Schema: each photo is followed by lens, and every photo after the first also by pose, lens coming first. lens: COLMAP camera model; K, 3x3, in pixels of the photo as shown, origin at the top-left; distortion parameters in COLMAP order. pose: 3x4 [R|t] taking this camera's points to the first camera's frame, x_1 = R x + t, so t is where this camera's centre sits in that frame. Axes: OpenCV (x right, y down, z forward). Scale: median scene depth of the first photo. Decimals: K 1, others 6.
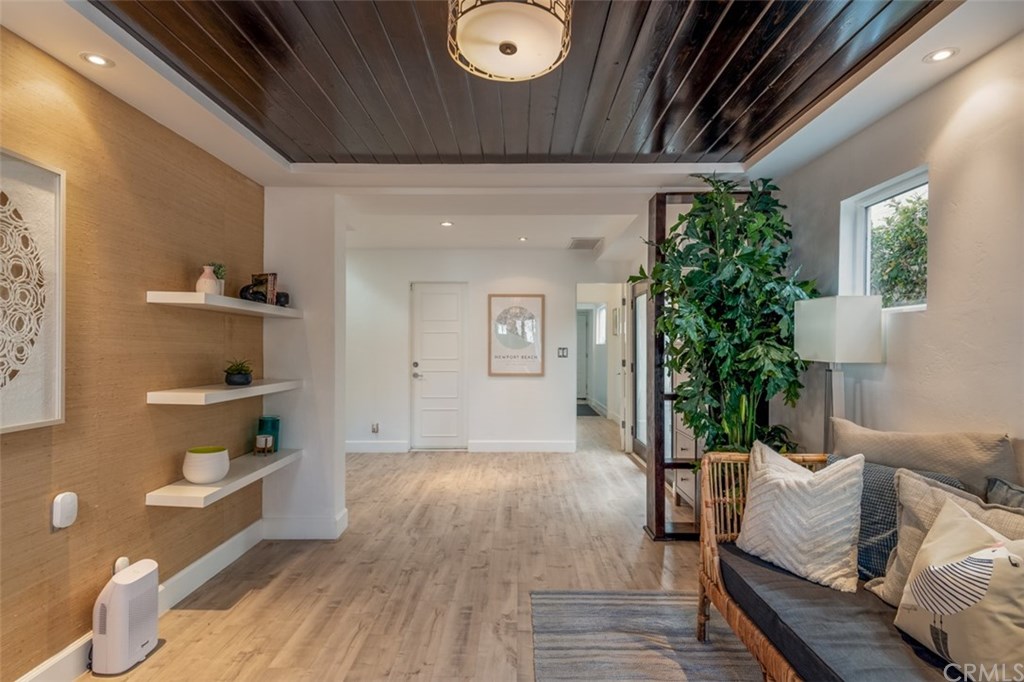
lens RADIAL K [[540.9, 0, 513.1], [0, 540.9, 342.0], [0, 0, 1]] dist [0.013173, -0.002059]
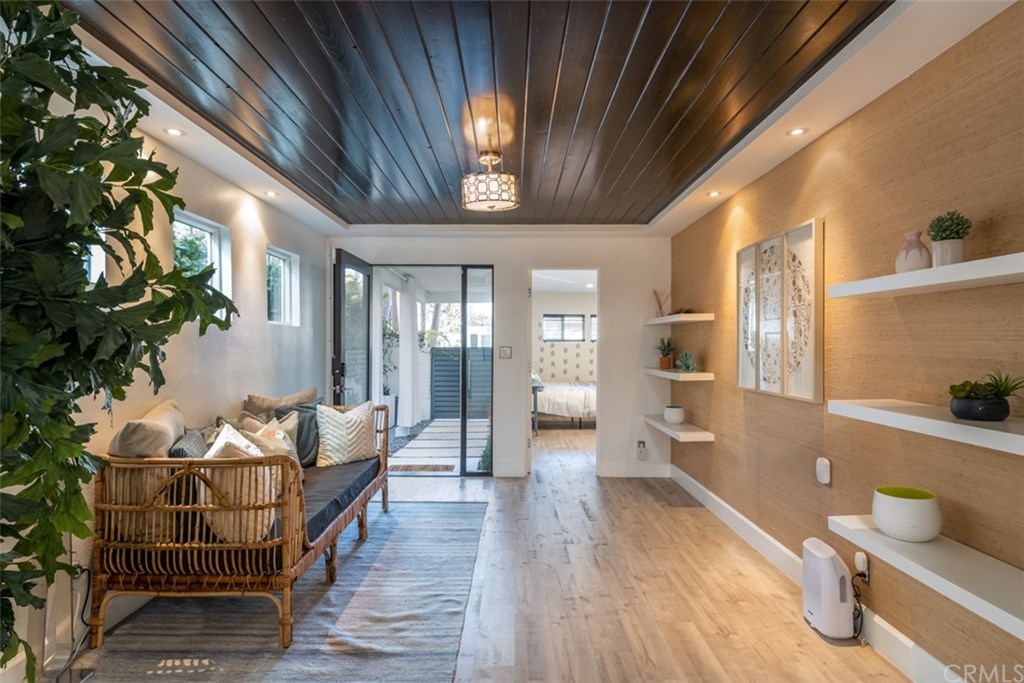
lens RADIAL K [[540.9, 0, 510.4], [0, 540.9, 342.6], [0, 0, 1]] dist [0.013173, -0.002059]
pose [[-0.999911, -0.002184, -0.013152, -0.039483], [-0.002079, 0.999966, -0.008039, 0.009239], [0.013169, -0.008011, -0.999881, 1.929100]]
